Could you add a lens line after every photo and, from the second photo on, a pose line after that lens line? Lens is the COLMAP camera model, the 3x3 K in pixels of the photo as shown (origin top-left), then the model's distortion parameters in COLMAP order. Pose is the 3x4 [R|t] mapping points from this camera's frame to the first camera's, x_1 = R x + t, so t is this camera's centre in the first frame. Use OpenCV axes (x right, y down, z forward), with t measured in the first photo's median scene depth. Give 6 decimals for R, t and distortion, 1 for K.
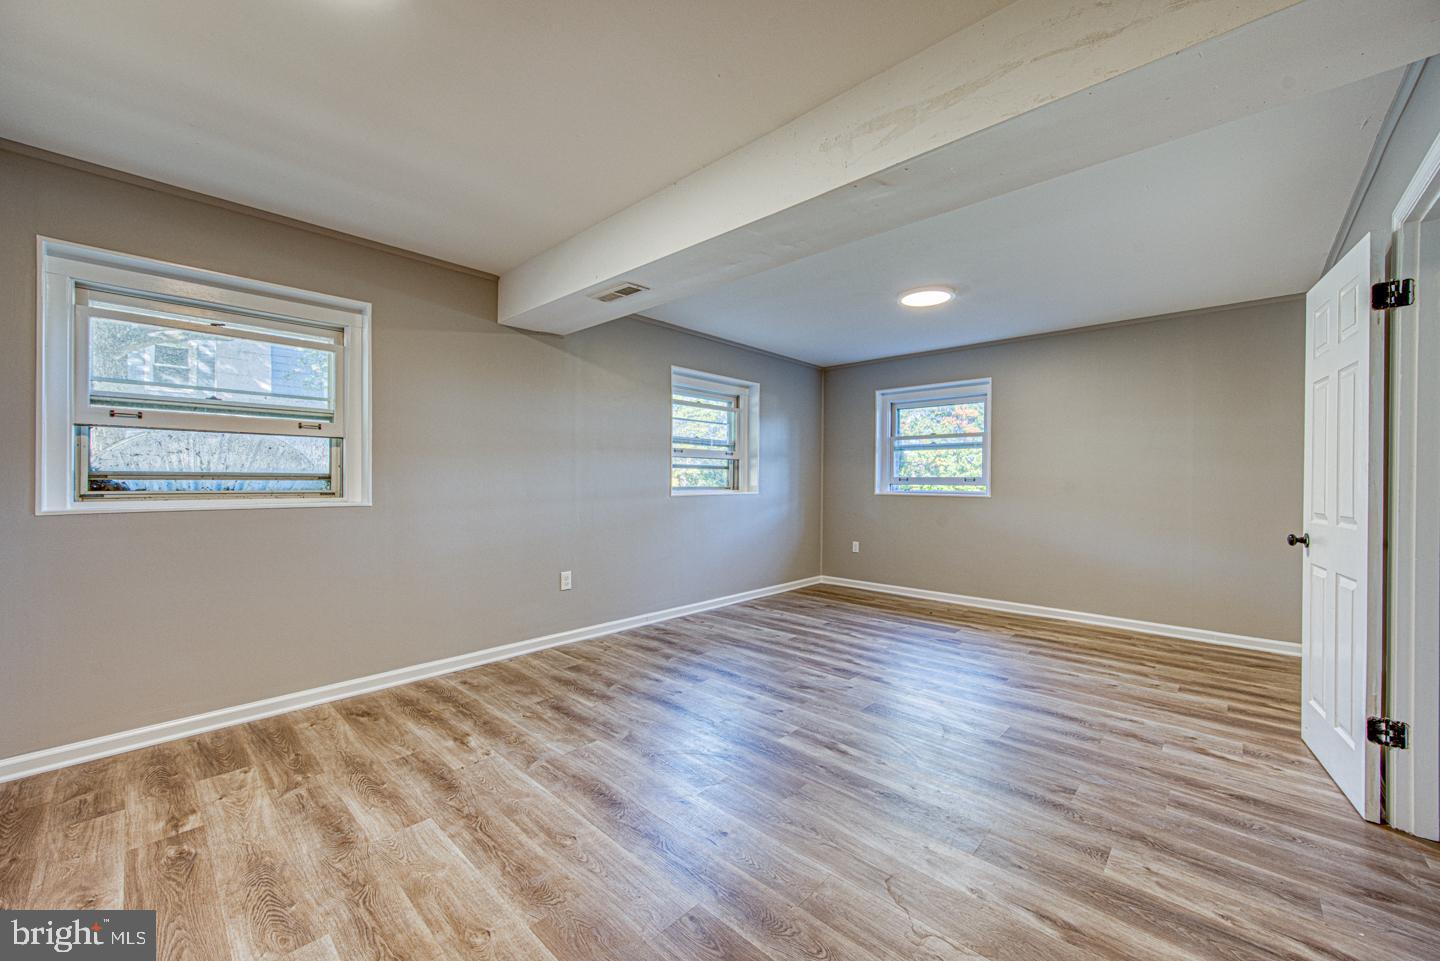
lens RADIAL K [[564.8, 0, 720.0], [0, 564.8, 480.5], [0, 0, 1]] dist [-0.000366, 0.000091]
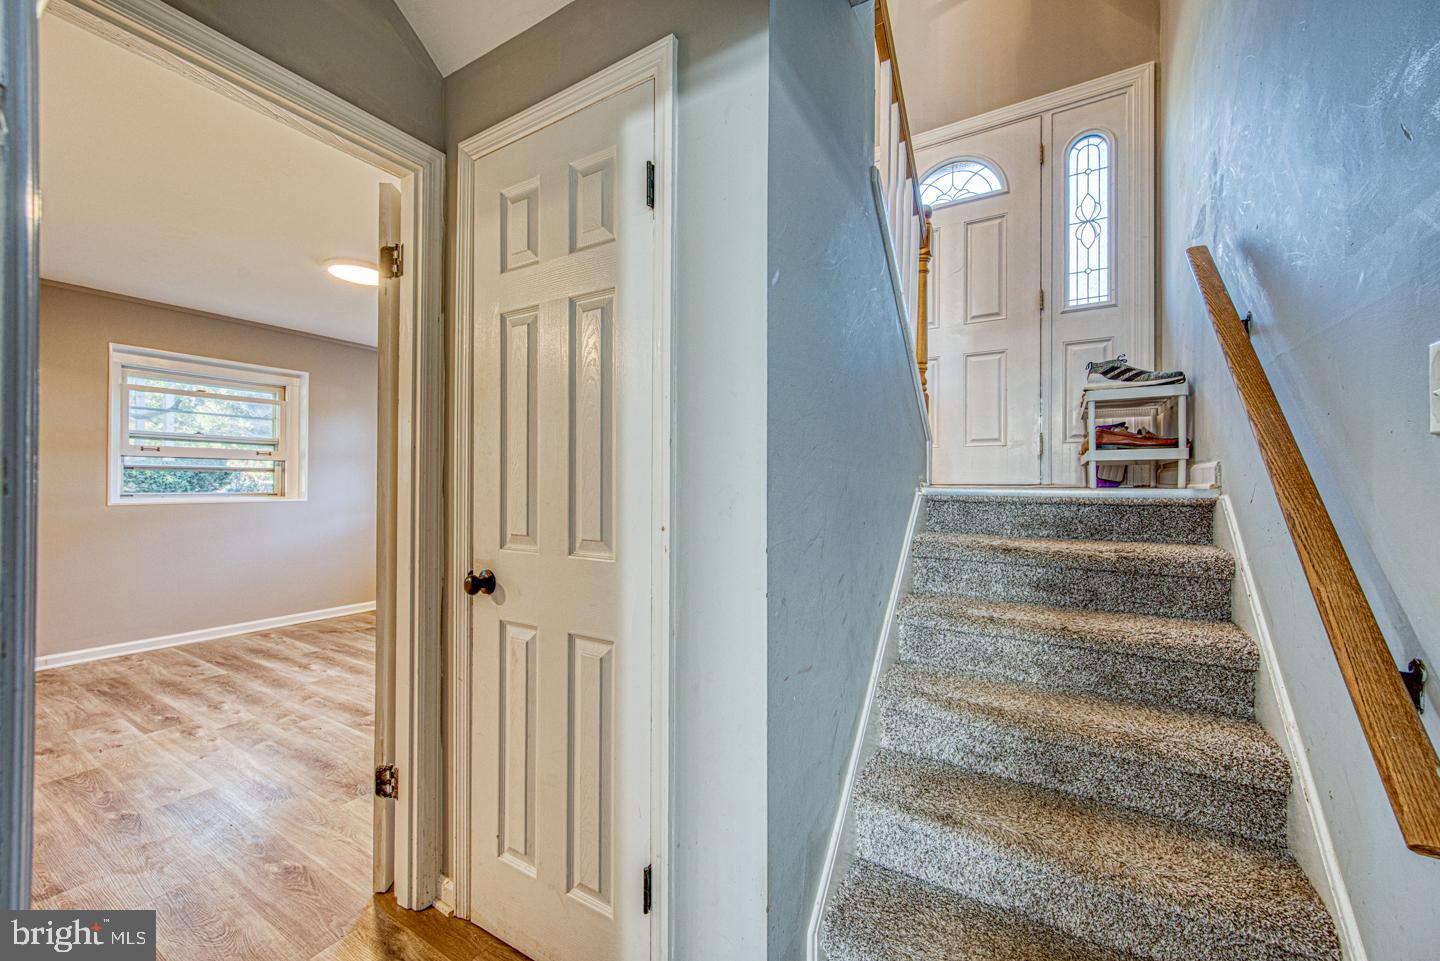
lens RADIAL K [[564.8, 0, 720.0], [0, 564.8, 480.5], [0, 0, 1]] dist [-0.000366, 0.000091]
pose [[0.977849, -0.001362, 0.209305, 0.673169], [0.004162, 0.999908, -0.012941, 0.008727], [-0.209268, 0.013525, 0.977765, 0.041068]]
